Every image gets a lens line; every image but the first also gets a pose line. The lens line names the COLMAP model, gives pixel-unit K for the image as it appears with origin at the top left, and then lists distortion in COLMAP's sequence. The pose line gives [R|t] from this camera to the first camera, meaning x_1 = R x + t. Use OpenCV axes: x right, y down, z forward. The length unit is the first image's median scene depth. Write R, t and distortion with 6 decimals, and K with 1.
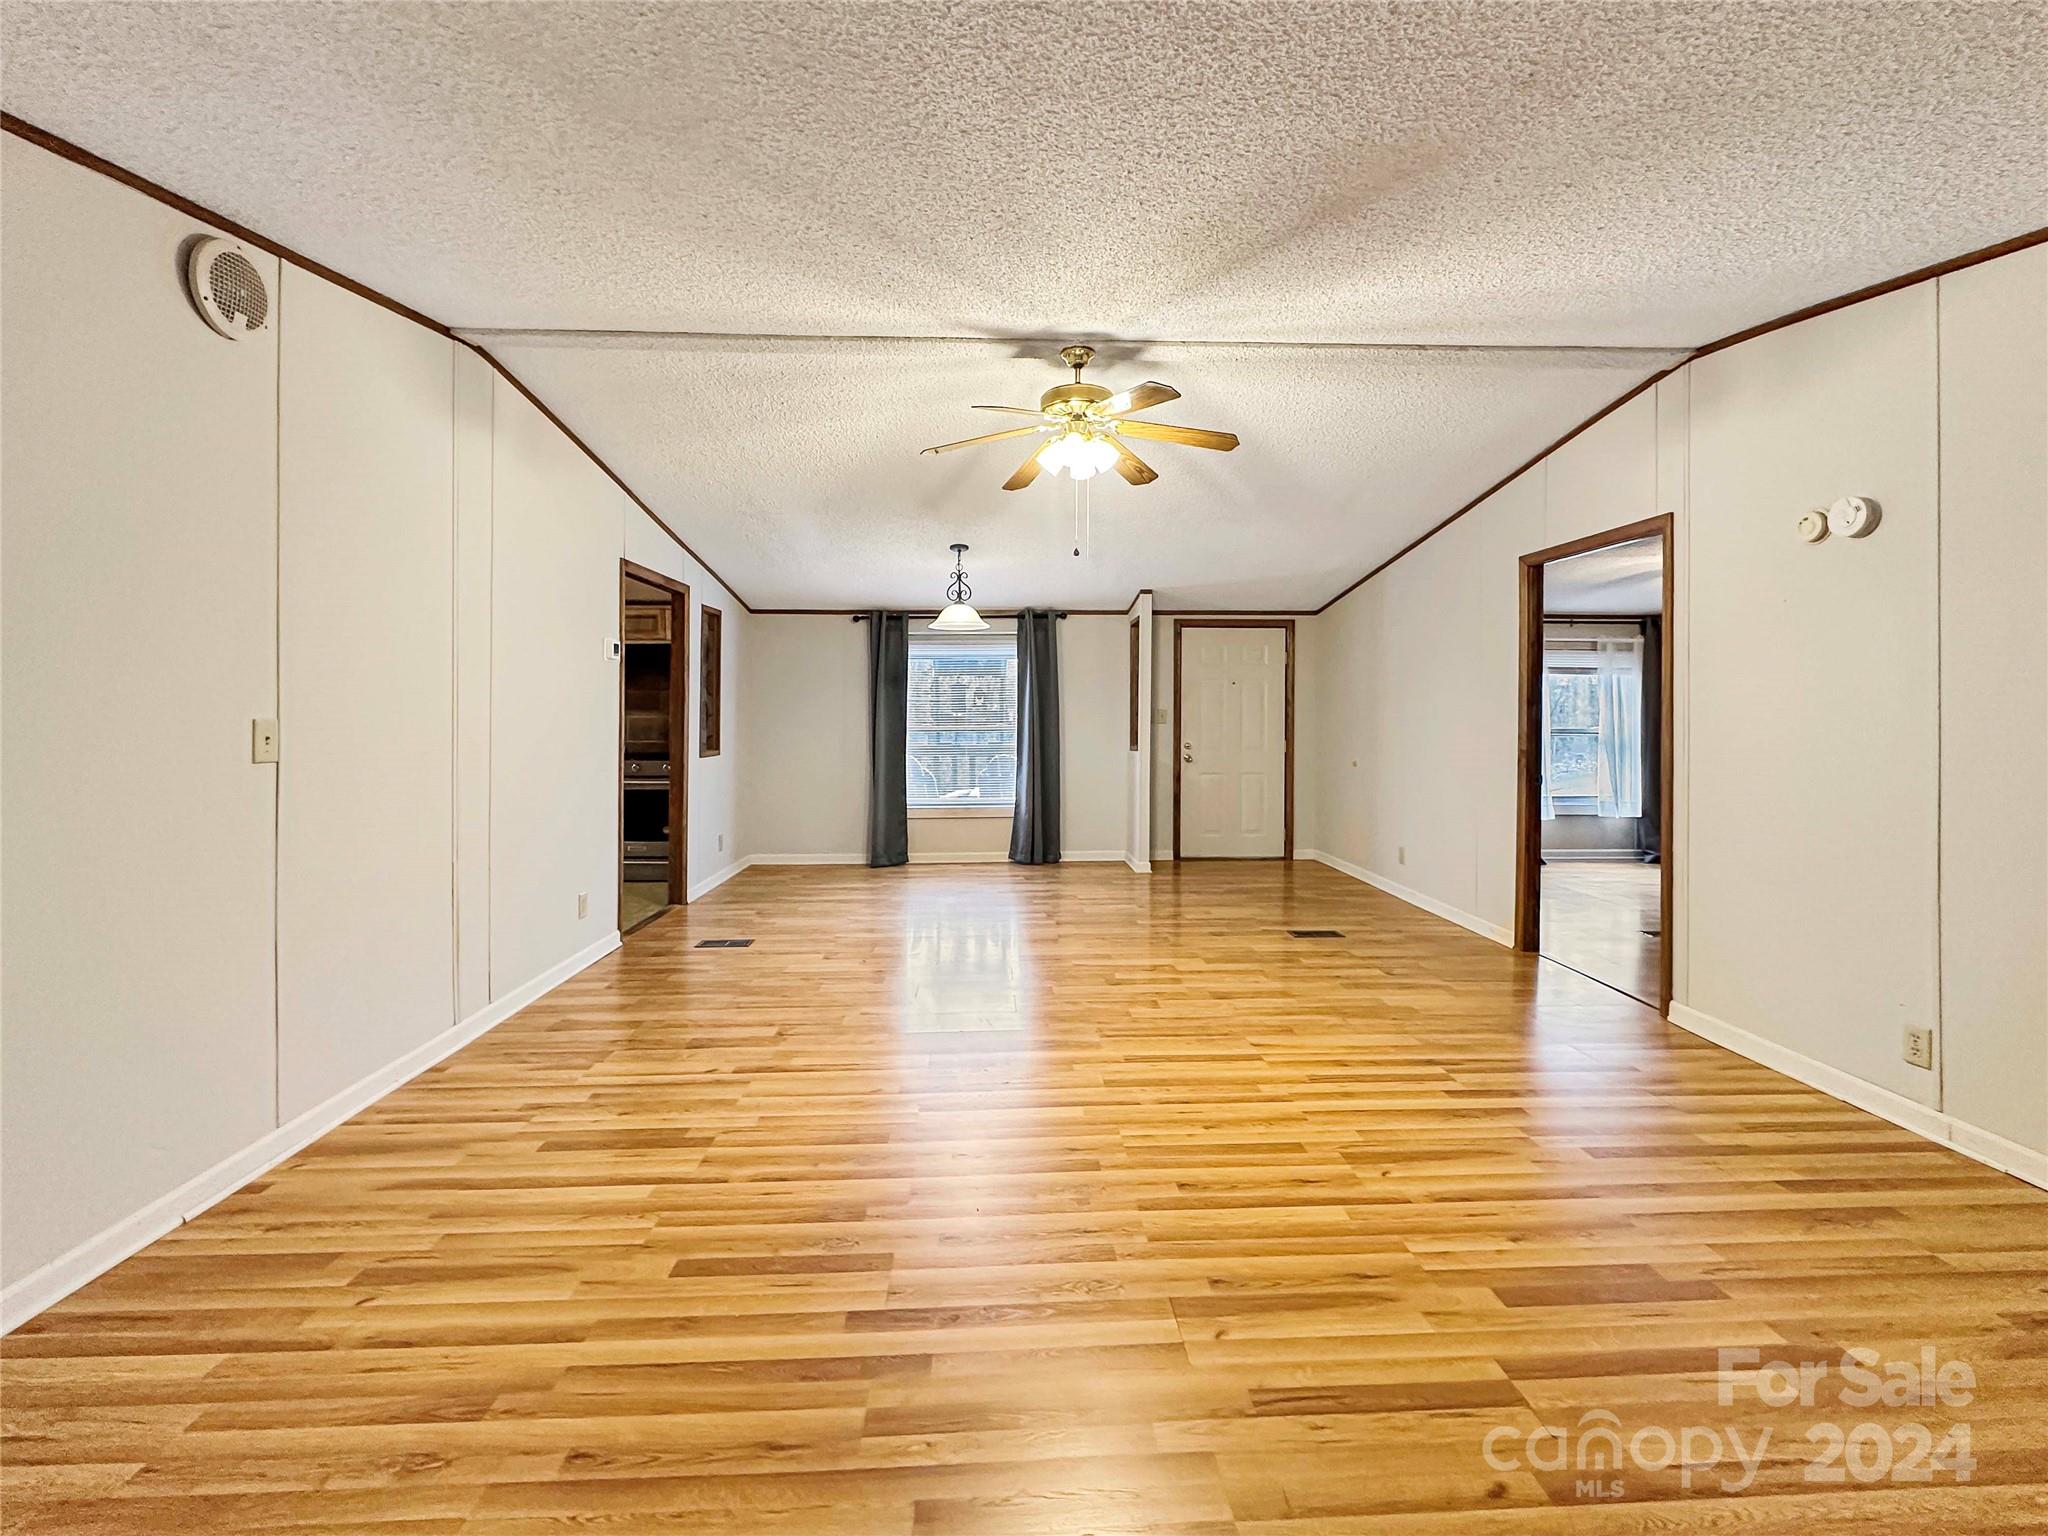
lens RADIAL K [[826.4, 0, 1027.7], [0, 826.4, 703.6], [0, 0, 1]] dist [-0.000482, -0.000133]
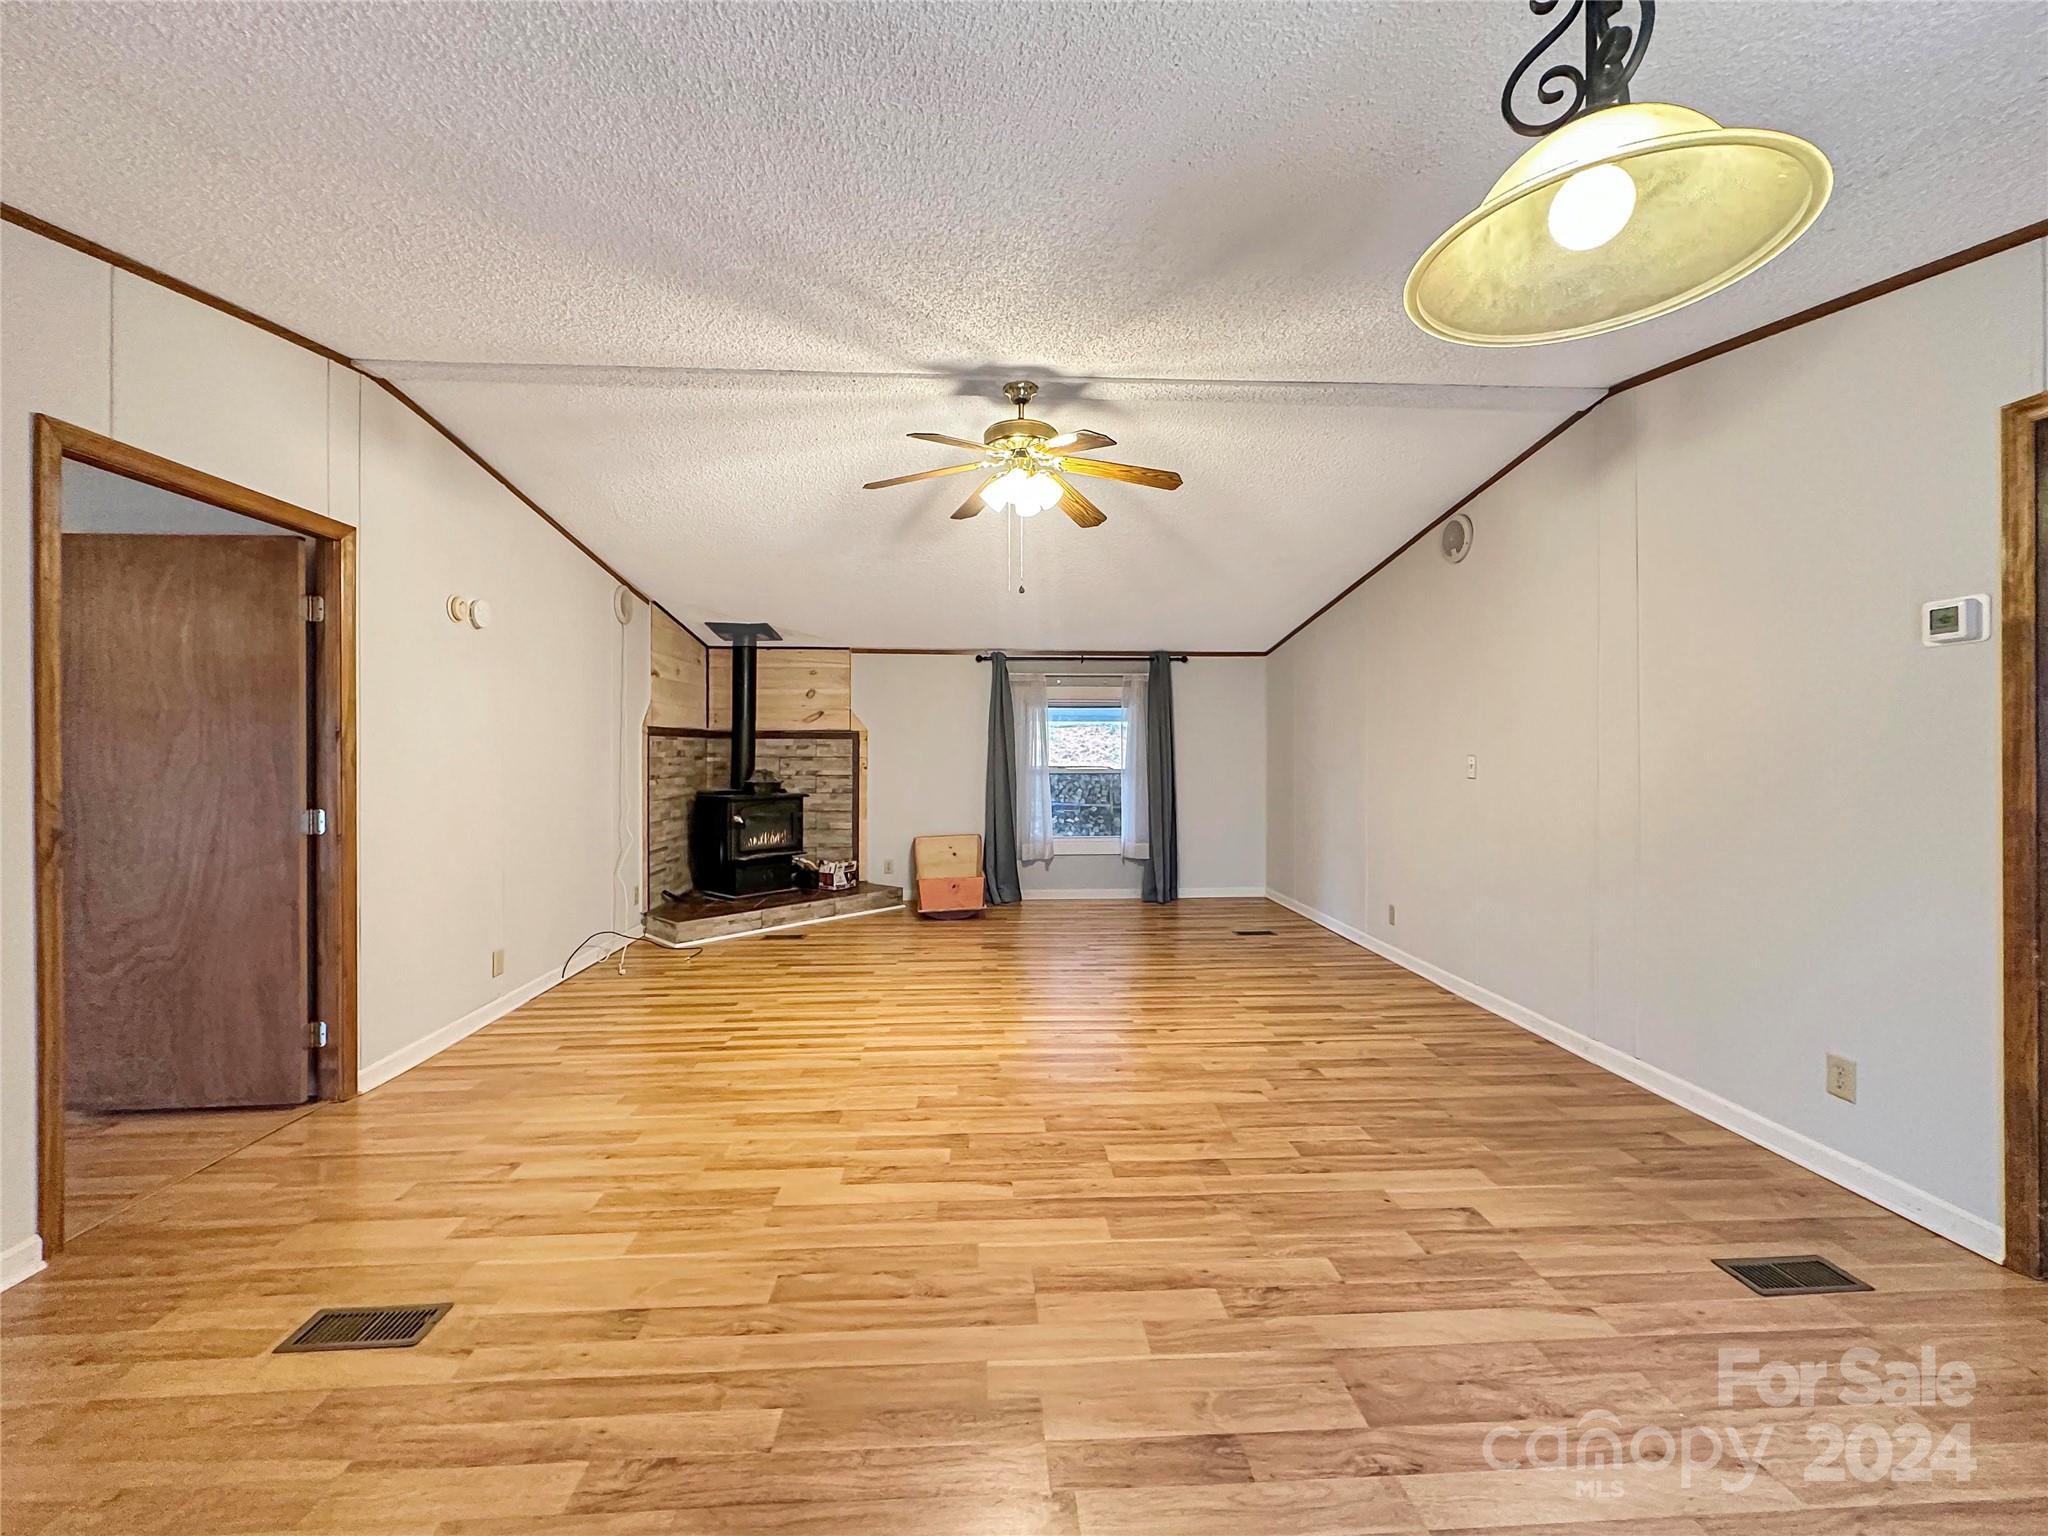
lens RADIAL K [[821.0, 0, 1024.0], [0, 821.0, 768.0], [0, 0, 1]] dist [0.001072, 0.000137]
pose [[-0.999904, 0.000943, -0.013790, 0.073628], [0.000903, 0.999995, 0.002923, 0.029979], [0.013793, 0.002910, -0.999901, 2.159100]]
